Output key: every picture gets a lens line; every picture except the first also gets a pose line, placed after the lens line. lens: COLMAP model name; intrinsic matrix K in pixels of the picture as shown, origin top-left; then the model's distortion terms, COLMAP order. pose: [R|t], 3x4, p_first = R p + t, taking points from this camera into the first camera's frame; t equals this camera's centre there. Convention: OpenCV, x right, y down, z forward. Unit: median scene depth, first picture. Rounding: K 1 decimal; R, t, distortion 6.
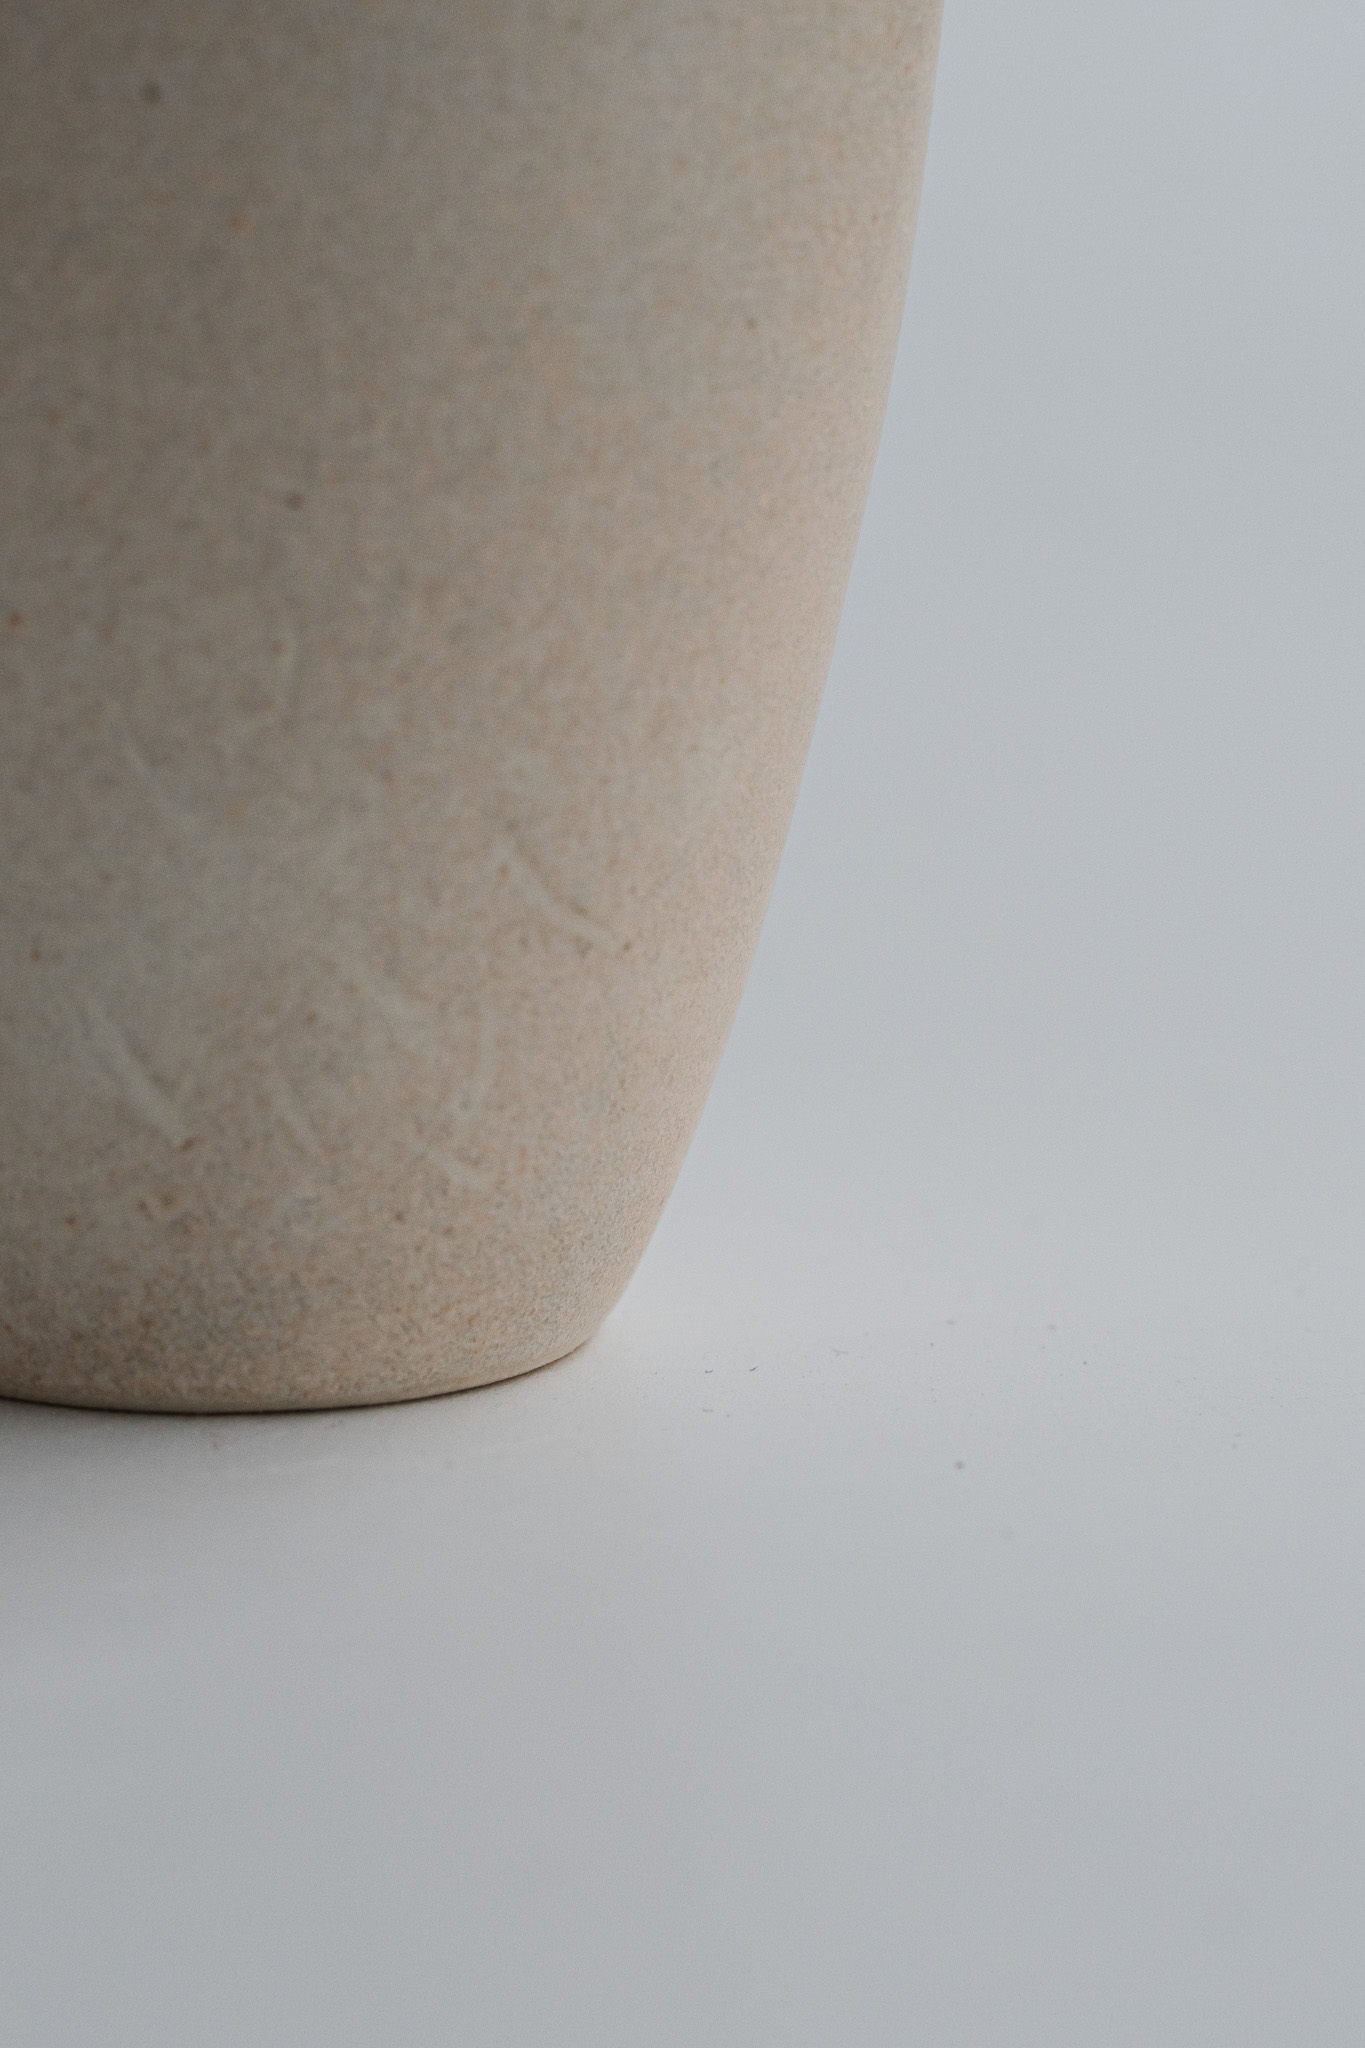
lens RADIAL K [[6275.1, 0, 682.5], [0, 6275.1, 1024.0], [0, 0, 1]] dist [0.013910, -0.189499]
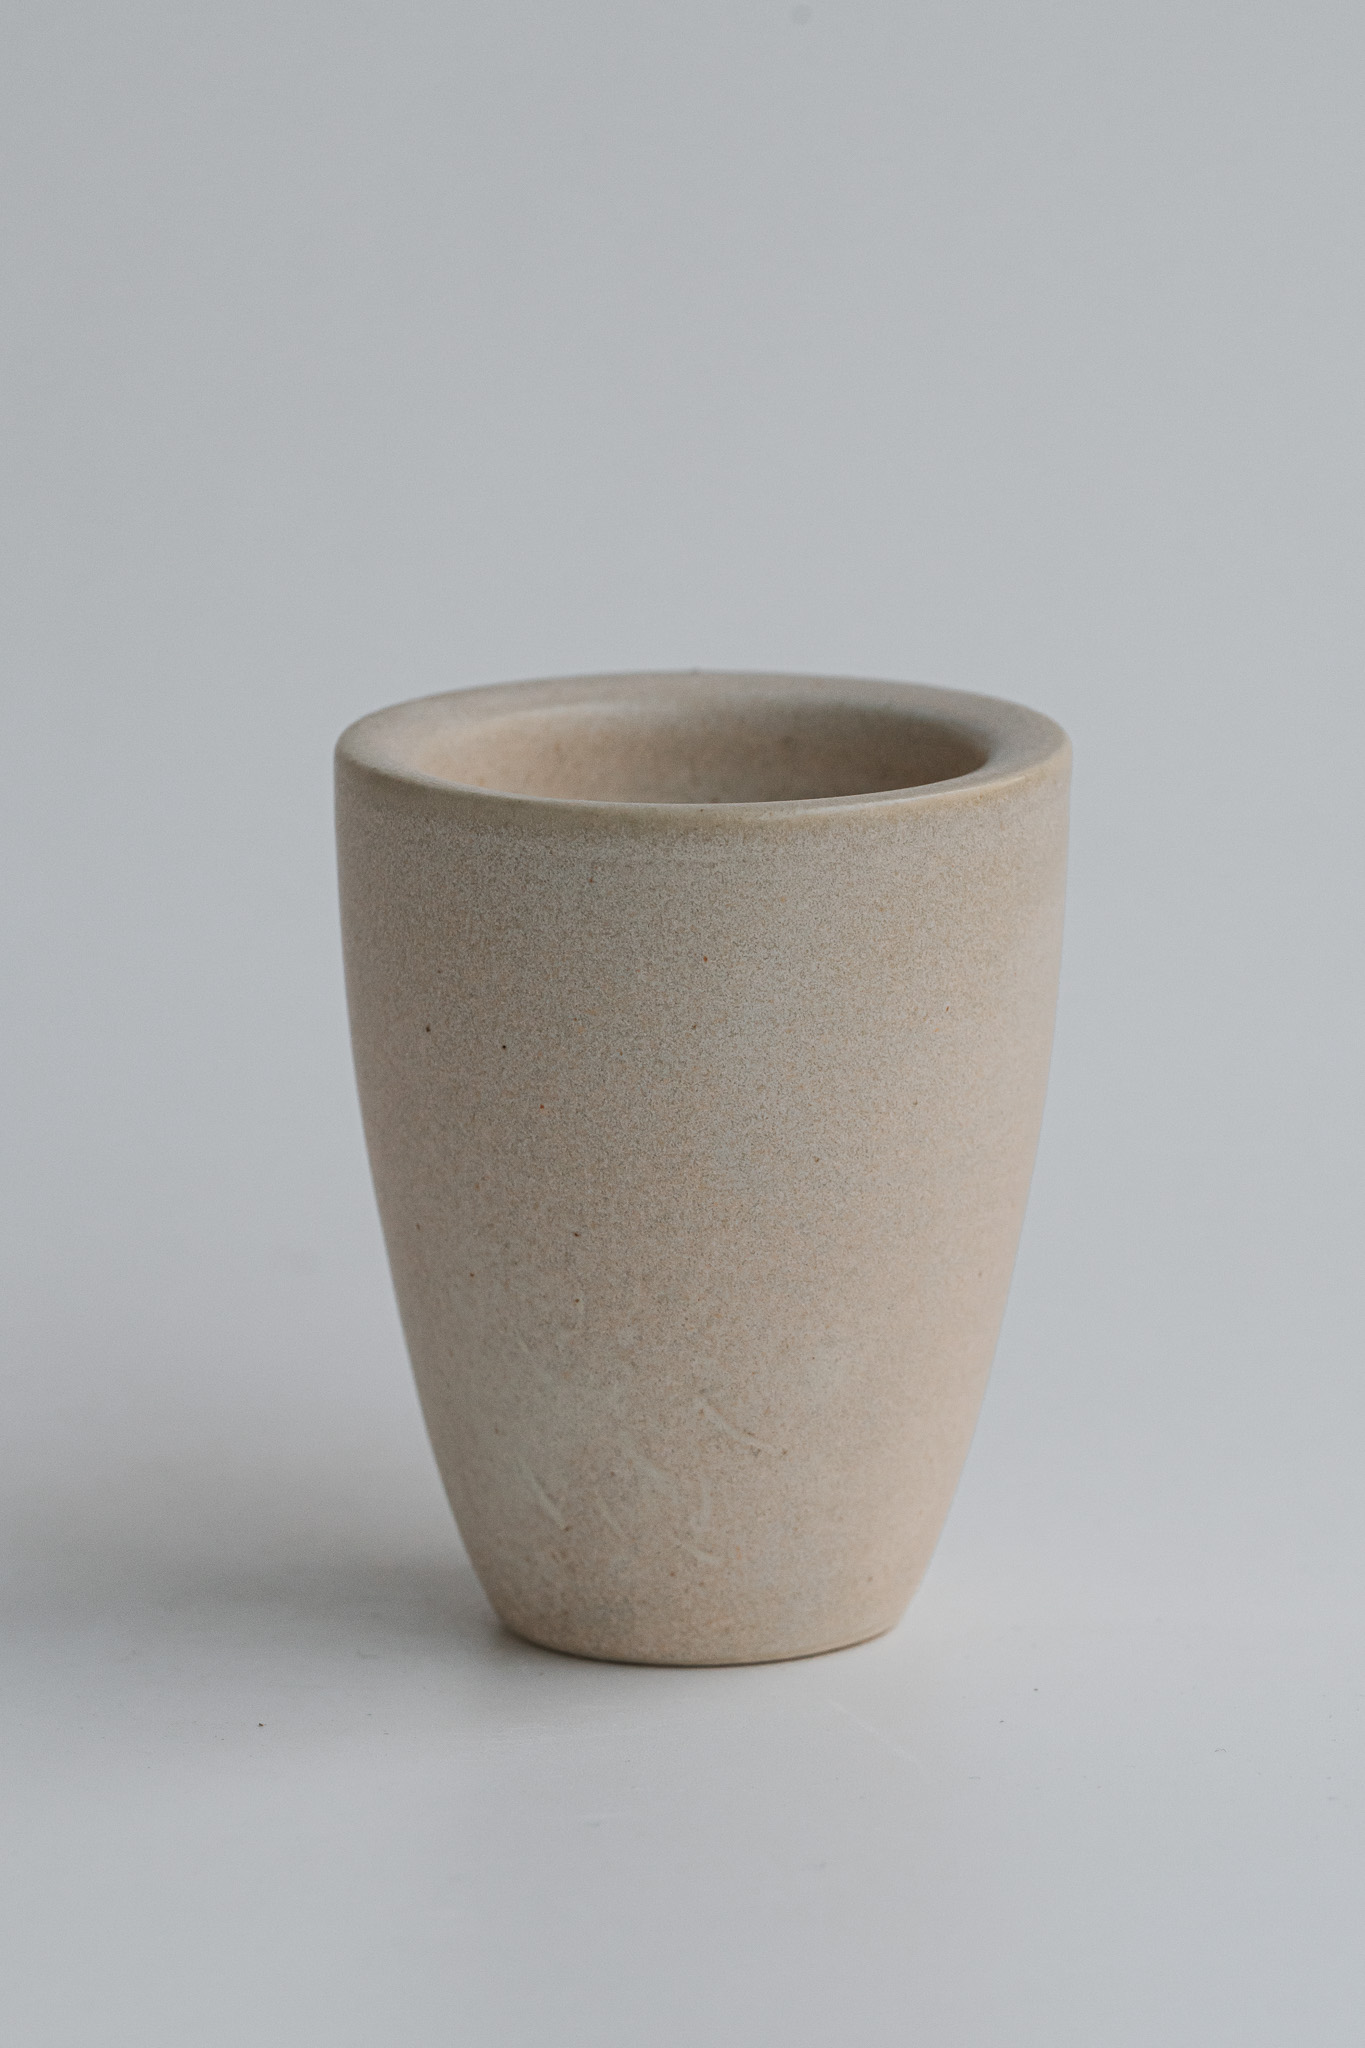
lens RADIAL K [[13736.4, 0, 682.5], [0, 13736.4, 1024.0], [0, 0, 1]] dist [-0.054978, 4.375292]
pose [[0.857998, 0.085473, -0.506491, 2.219493], [-0.073733, 0.996340, 0.043233, -0.343063], [0.508333, 0.000251, 0.861161, -2.856992]]
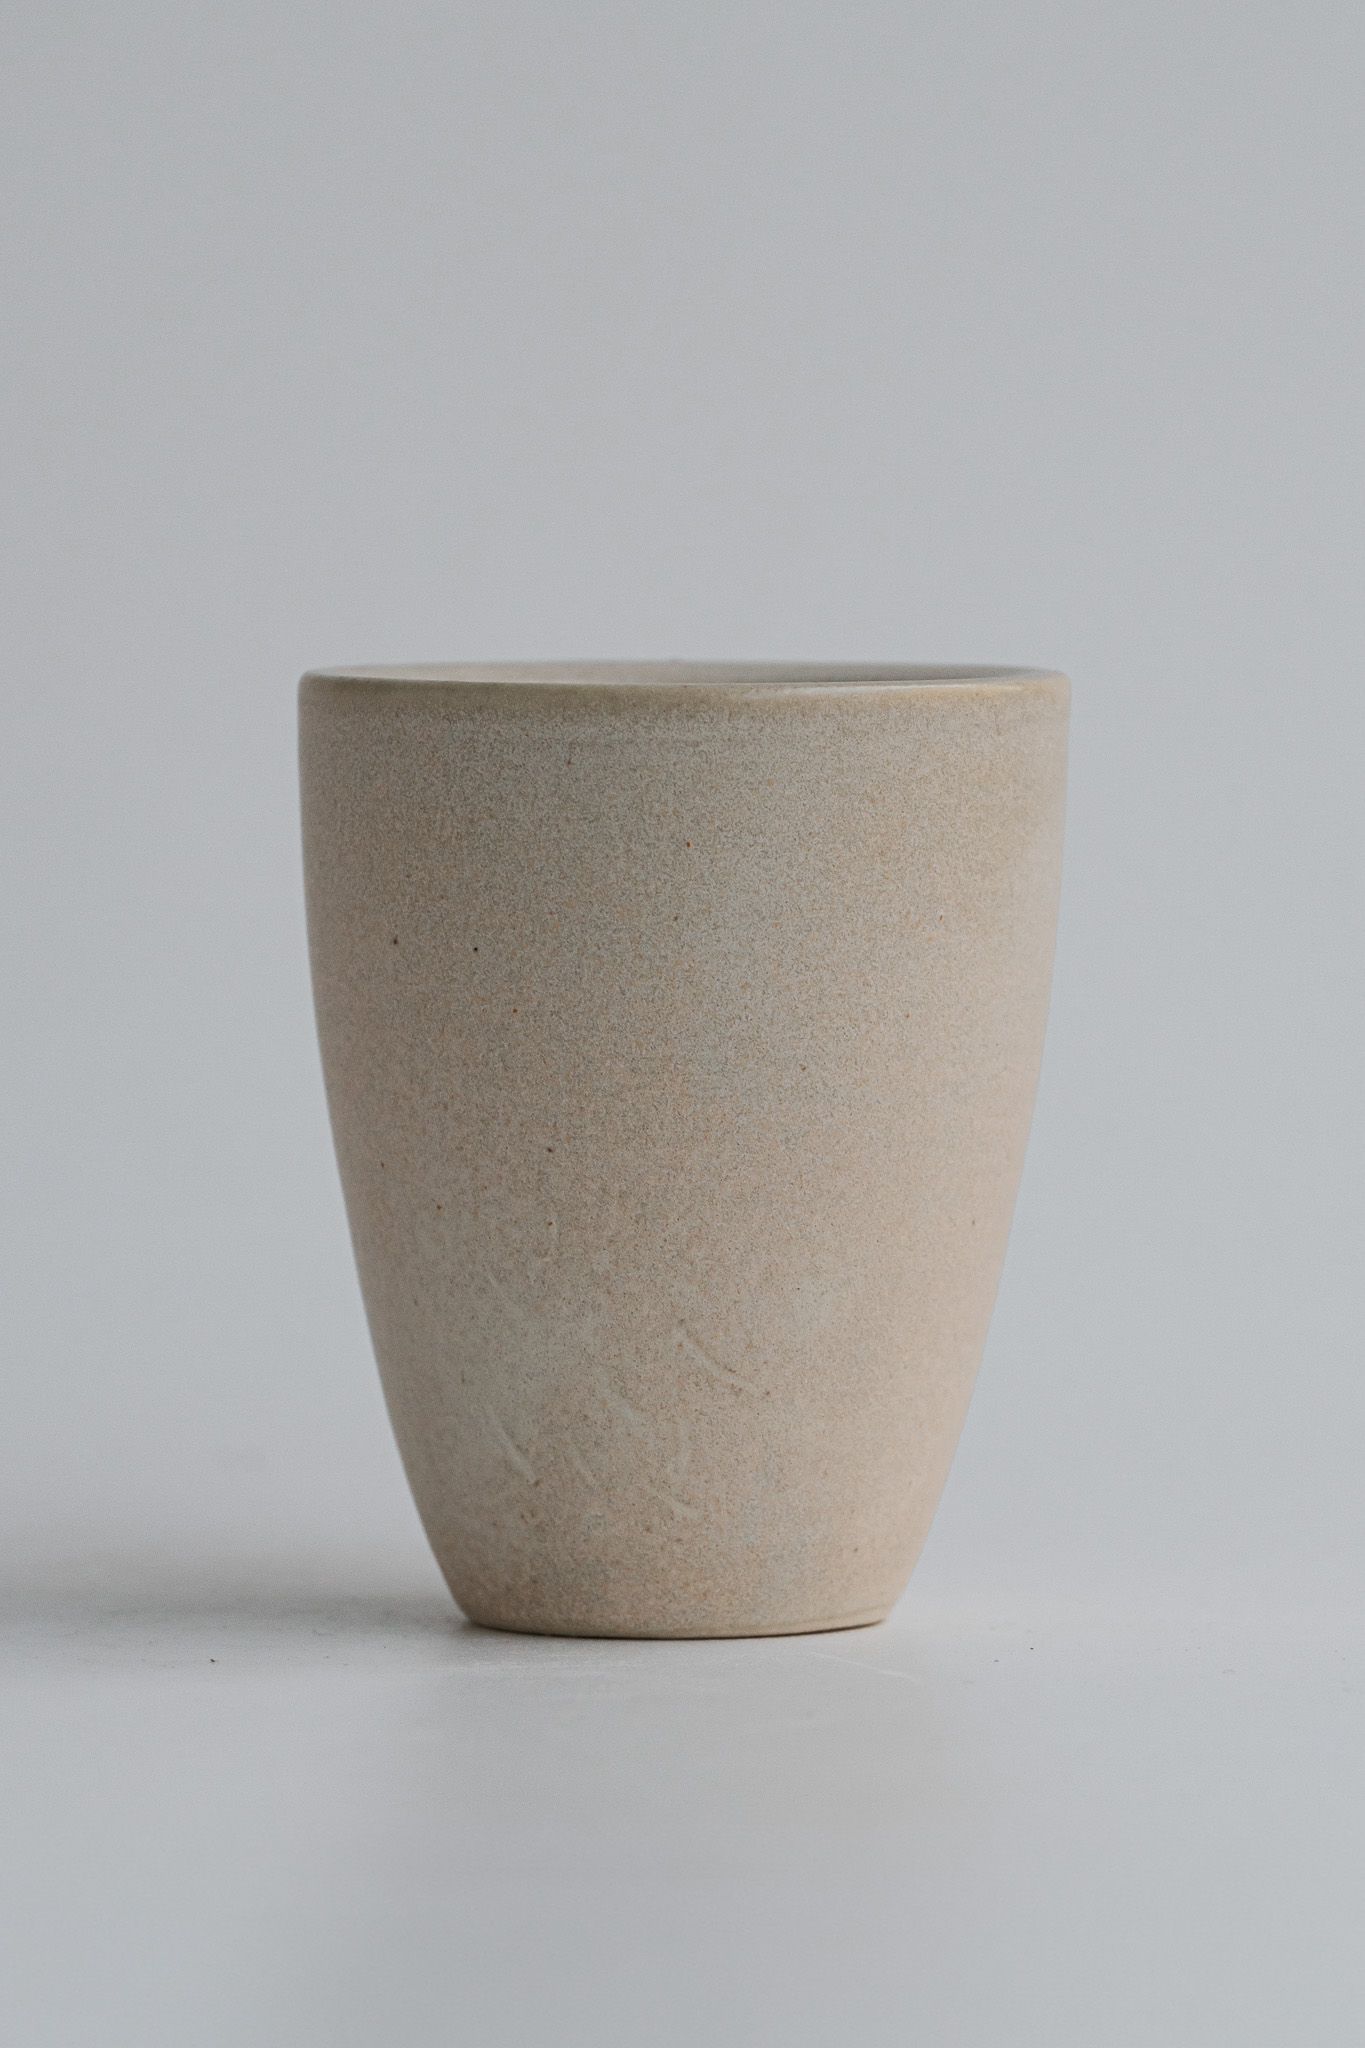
lens RADIAL K [[13736.4, 0, 682.5], [0, 13736.4, 1024.0], [0, 0, 1]] dist [-0.054978, 4.375292]
pose [[0.861661, 0.009731, -0.507391, 2.122399], [-0.079595, 0.990033, -0.116182, 0.369931], [0.501204, 0.140496, 0.853848, -2.638026]]
